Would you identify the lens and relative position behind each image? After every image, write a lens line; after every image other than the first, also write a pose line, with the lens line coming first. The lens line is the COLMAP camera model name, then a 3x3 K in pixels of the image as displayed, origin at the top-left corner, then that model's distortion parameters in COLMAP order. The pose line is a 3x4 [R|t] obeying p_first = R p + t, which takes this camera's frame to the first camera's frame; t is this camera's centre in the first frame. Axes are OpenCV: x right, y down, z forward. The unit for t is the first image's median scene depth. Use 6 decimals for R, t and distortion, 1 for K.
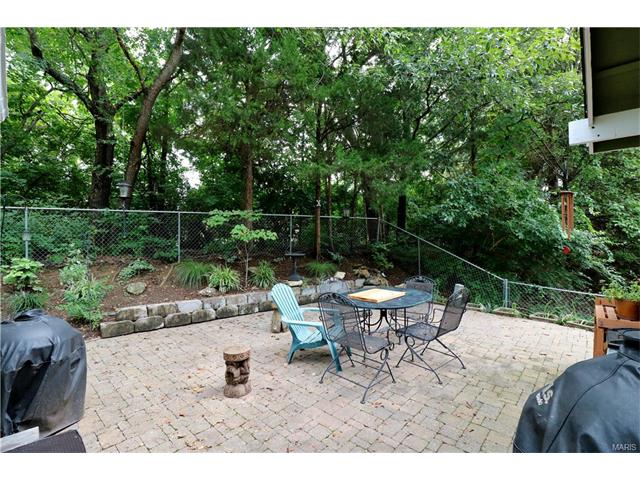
lens RADIAL K [[289.8, 0, 323.1], [0, 289.8, 239.3], [0, 0, 1]] dist [-0.019027, -0.004683]
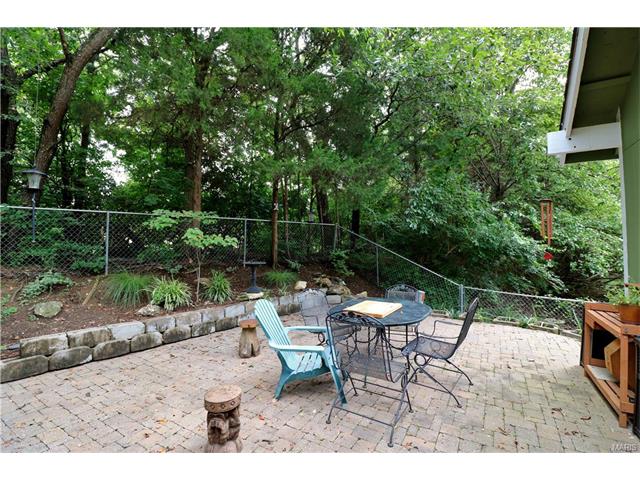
lens RADIAL K [[289.8, 0, 319.7], [0, 289.8, 239.3], [0, 0, 1]] dist [-0.019027, -0.004683]
pose [[0.977287, 0.006653, 0.211815, -0.102730], [-0.001313, 0.999678, -0.025338, 0.002584], [-0.211916, 0.024484, 0.976981, 0.104729]]
